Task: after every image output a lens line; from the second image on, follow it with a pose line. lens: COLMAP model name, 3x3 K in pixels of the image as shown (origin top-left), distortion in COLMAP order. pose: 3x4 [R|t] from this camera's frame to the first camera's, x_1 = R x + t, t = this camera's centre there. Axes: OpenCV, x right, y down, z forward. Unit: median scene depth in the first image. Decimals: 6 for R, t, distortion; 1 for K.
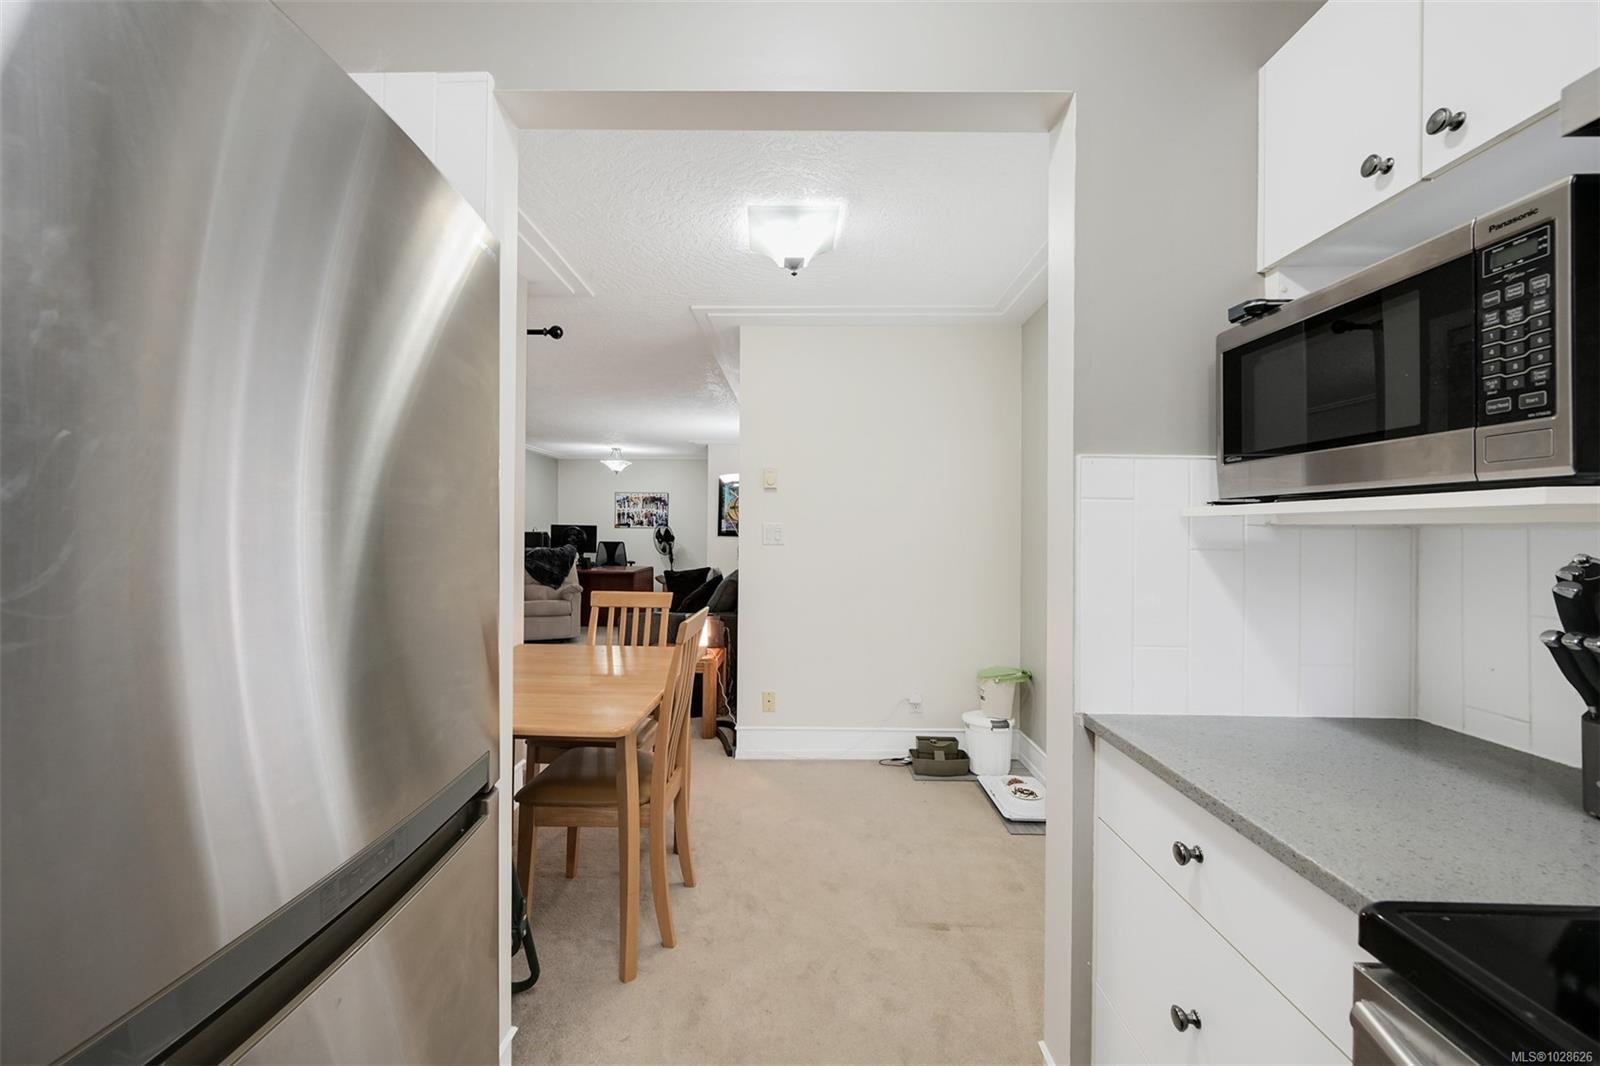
lens RADIAL K [[637.1, 0, 802.5], [0, 637.1, 534.4], [0, 0, 1]] dist [-0.001397, 0.001387]
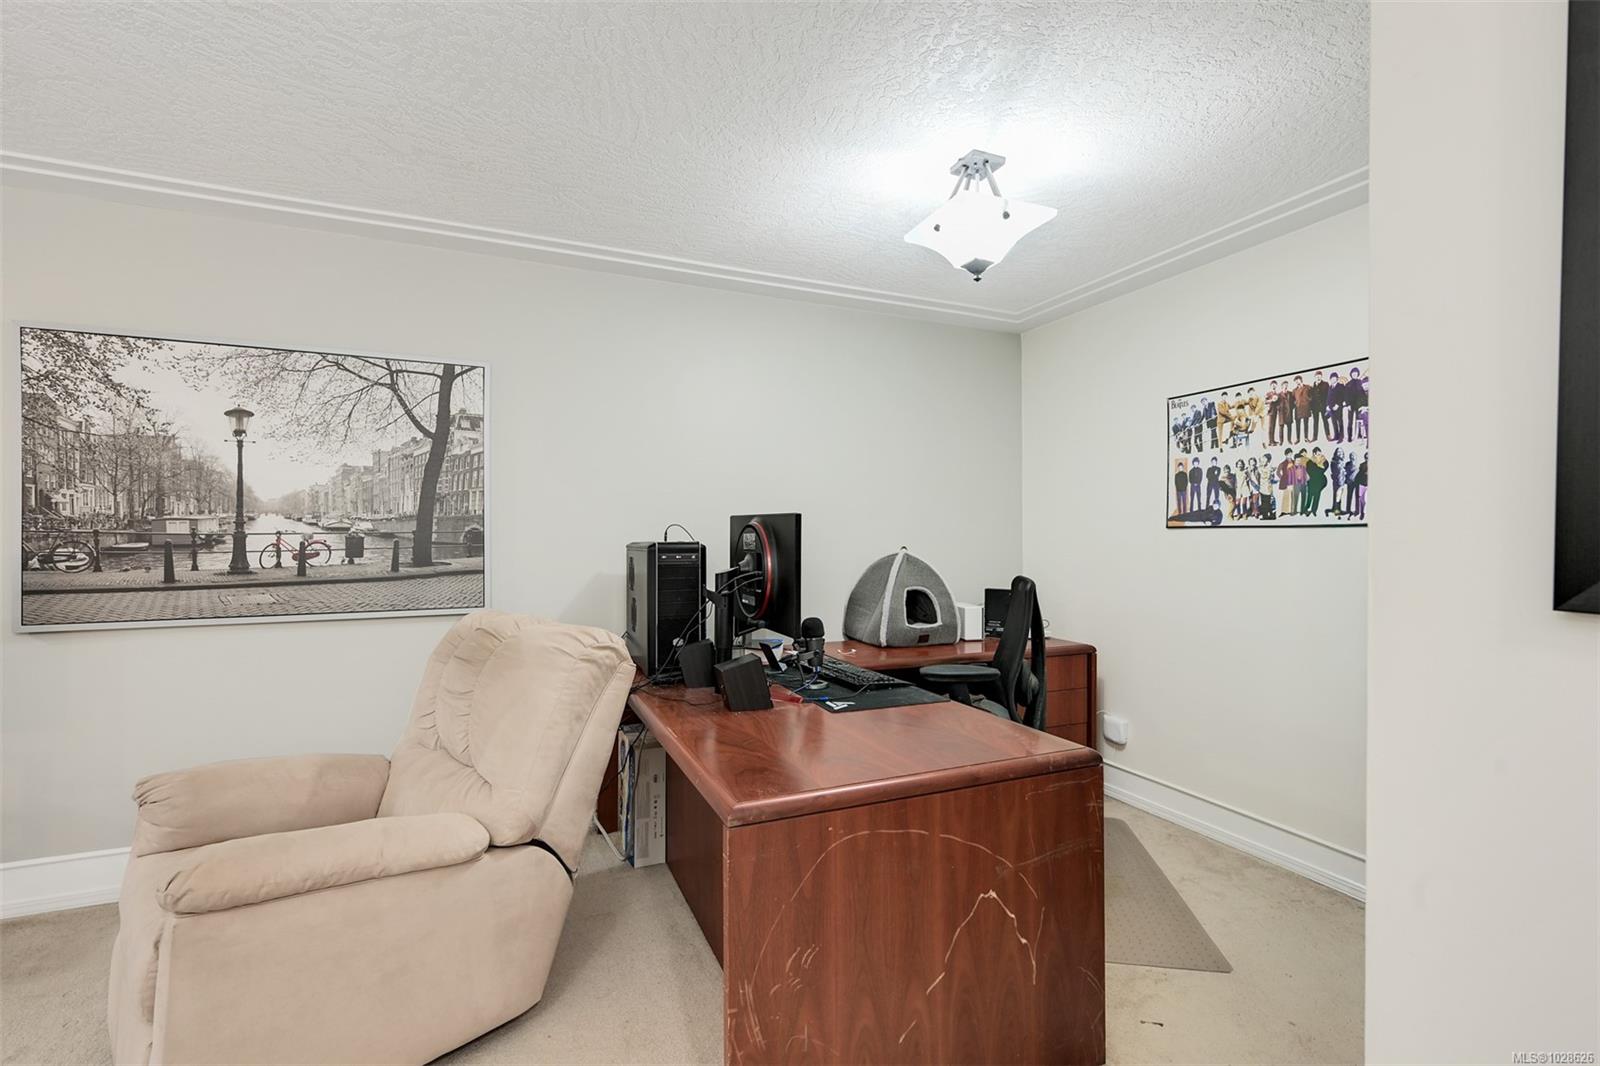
lens RADIAL K [[726.7, 0, 820.5], [0, 726.7, 532.7], [0, 0, 1]] dist [0.001570, -0.000748]
pose [[0.411613, -0.010118, -0.911303, -0.094192], [-0.006662, 0.999878, -0.014111, -0.004162], [0.911334, 0.011879, 0.411495, 0.913025]]
